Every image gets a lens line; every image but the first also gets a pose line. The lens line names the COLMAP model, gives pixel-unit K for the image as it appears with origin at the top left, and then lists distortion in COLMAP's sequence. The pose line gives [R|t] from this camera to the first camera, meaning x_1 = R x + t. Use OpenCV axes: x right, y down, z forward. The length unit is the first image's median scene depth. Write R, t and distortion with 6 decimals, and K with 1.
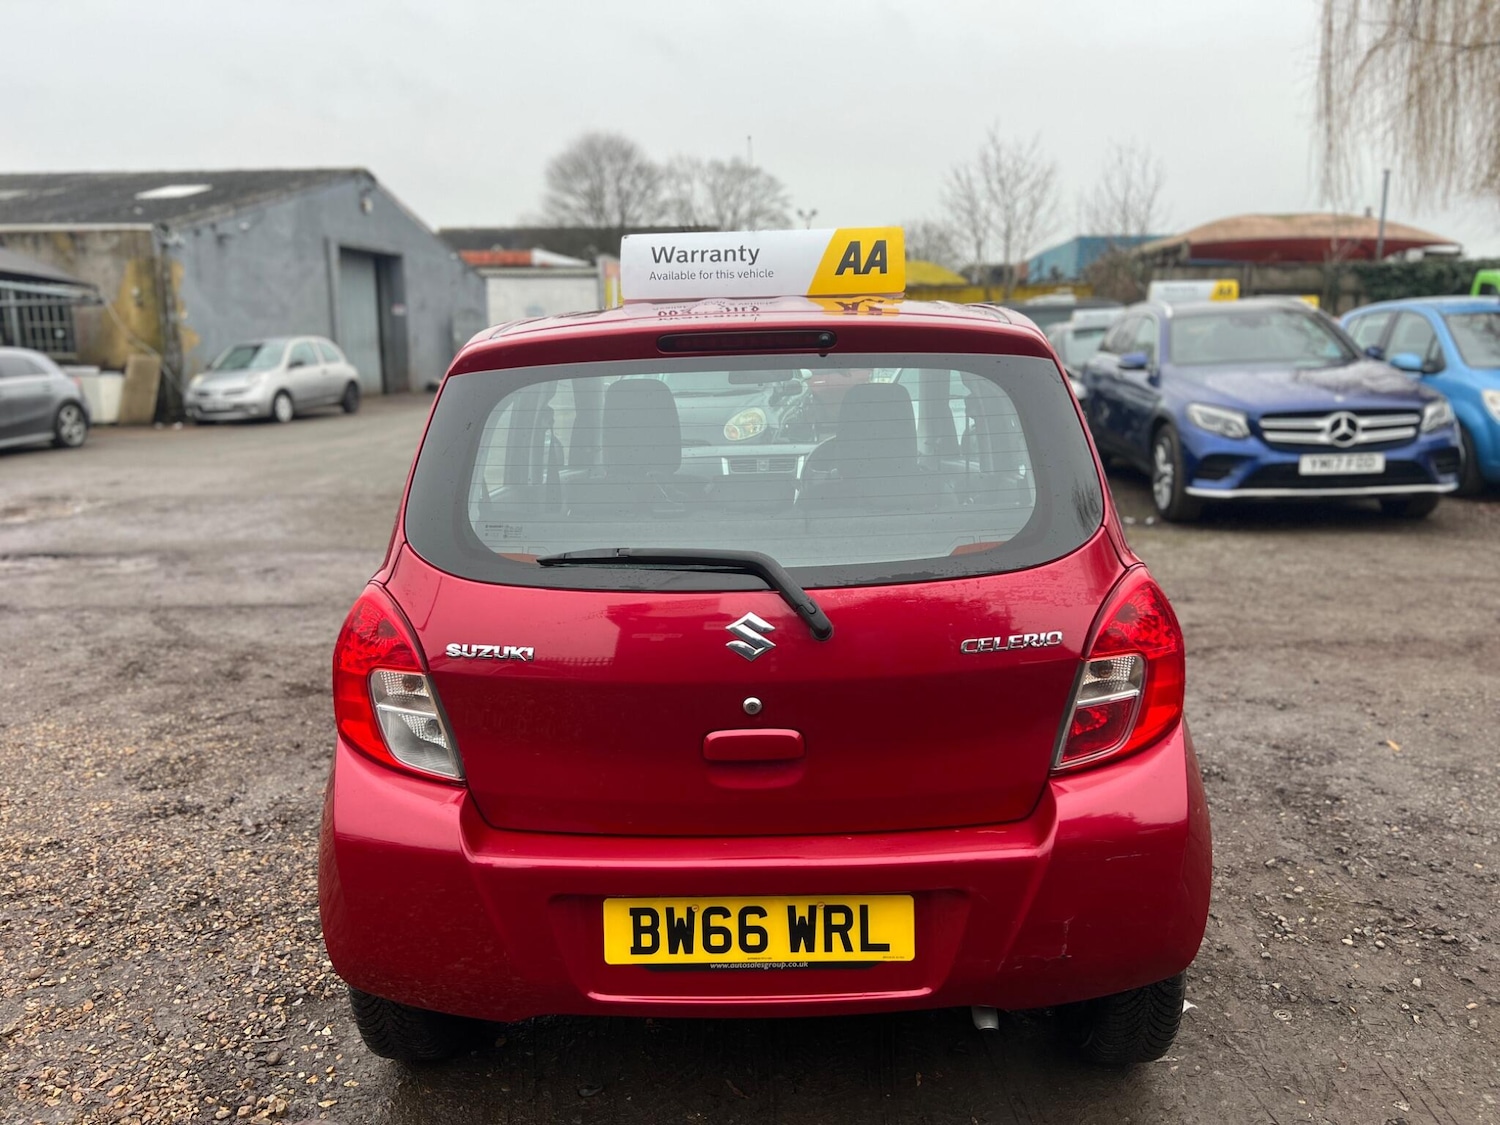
lens RADIAL K [[1120.0, 0, 746.9], [0, 1120.0, 554.2], [0, 0, 1]] dist [0.058542, -0.062520]
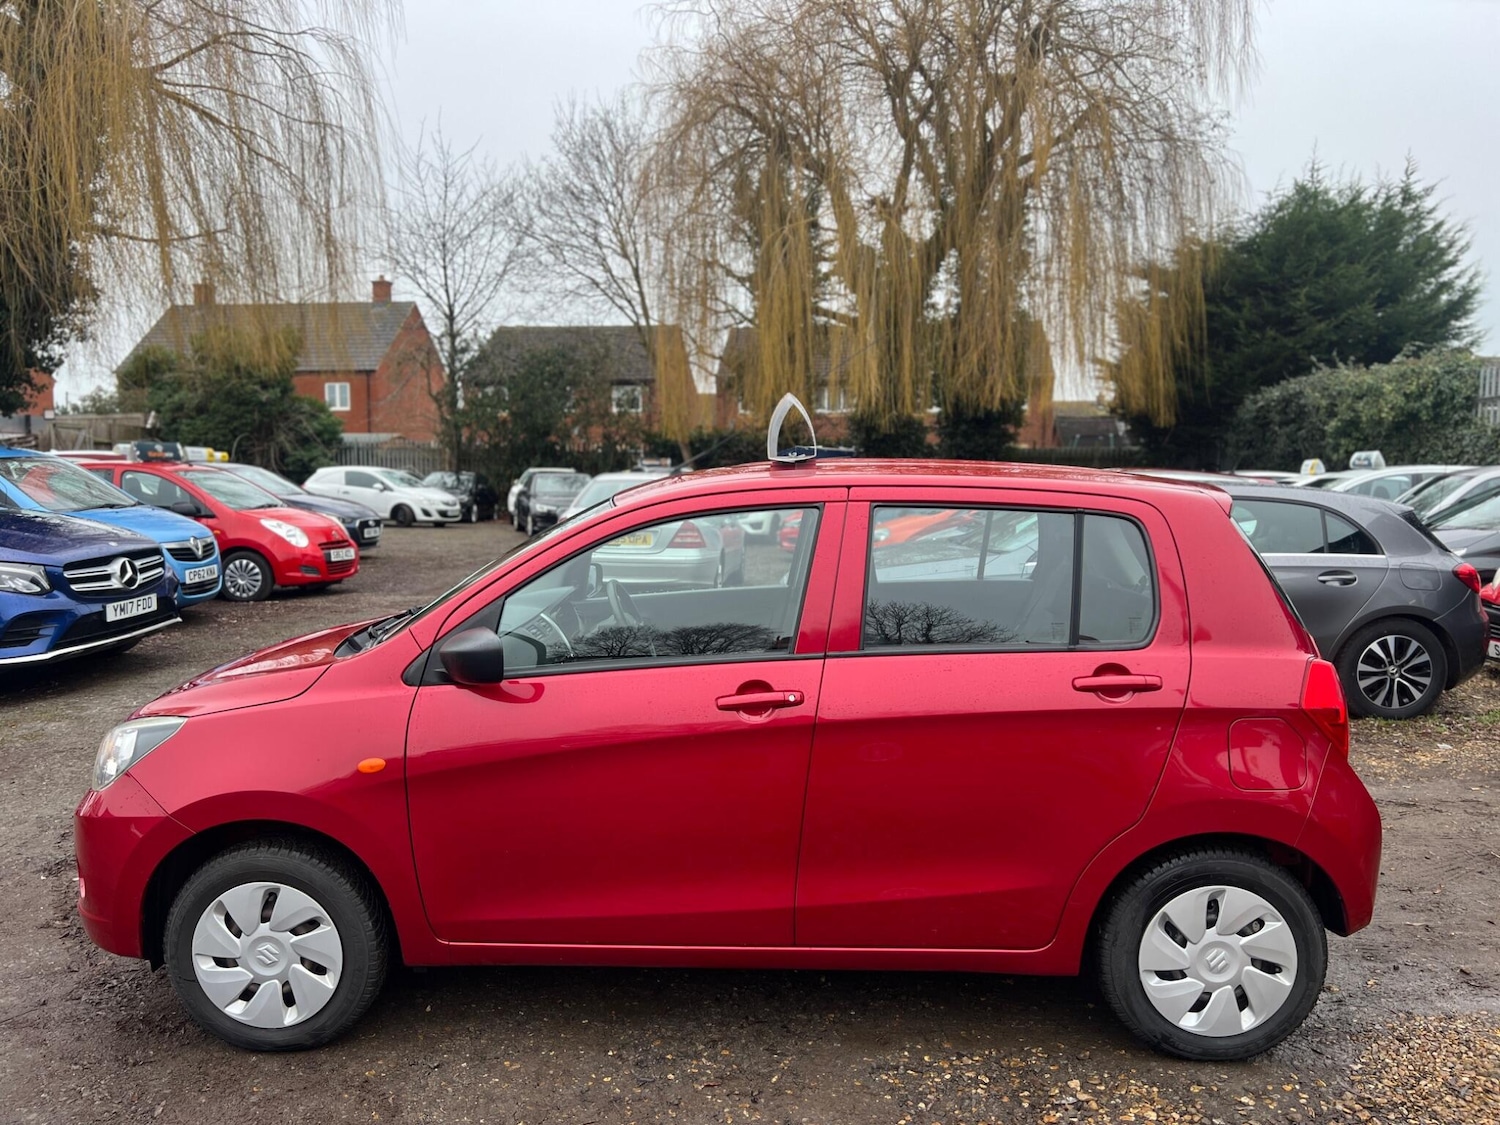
lens RADIAL K [[1120.0, 0, 754.5], [0, 1120.0, 568.3], [0, 0, 1]] dist [0.058542, -0.062520]
pose [[0.005433, -0.078986, 0.996861, -1.132611], [0.187003, 0.979370, 0.076581, -0.212364], [-0.982344, 0.186000, 0.020092, 1.056169]]
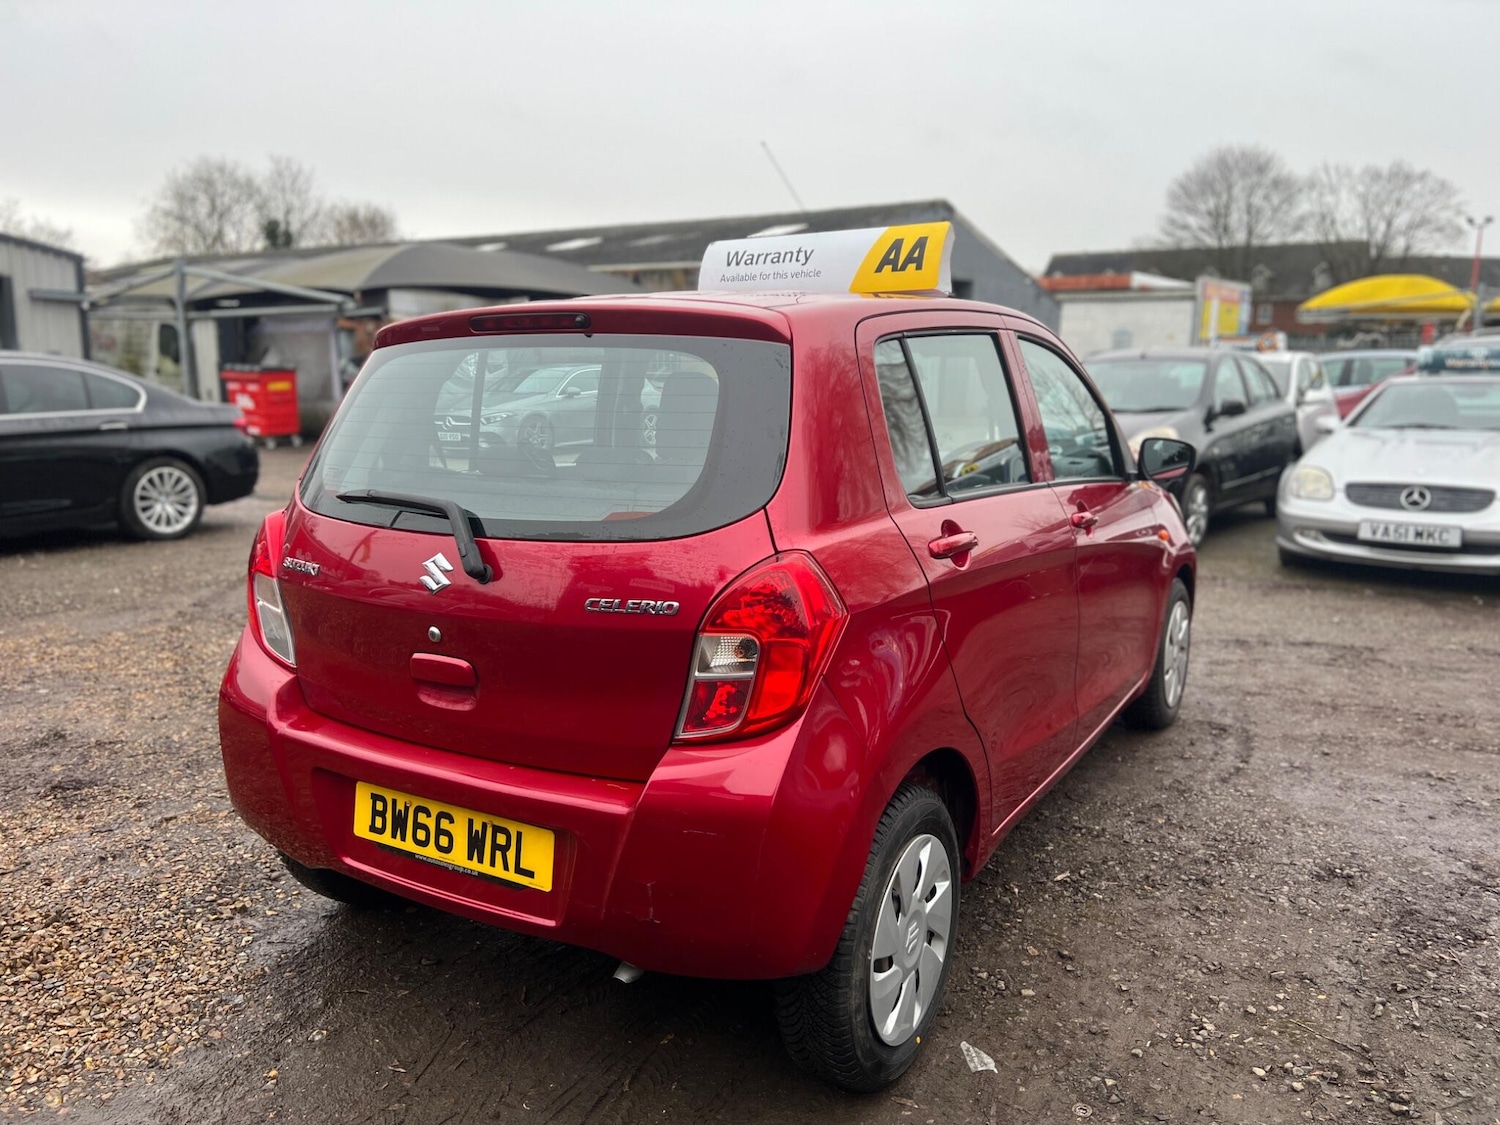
lens RADIAL K [[1120.0, 0, 755.7], [0, 1120.0, 552.8], [0, 0, 1]] dist [0.058542, -0.062520]
pose [[0.868532, 0.097506, -0.485948, 0.494601], [-0.108941, 0.994037, 0.004746, 0.006532], [0.483512, 0.048818, 0.873975, 0.083728]]
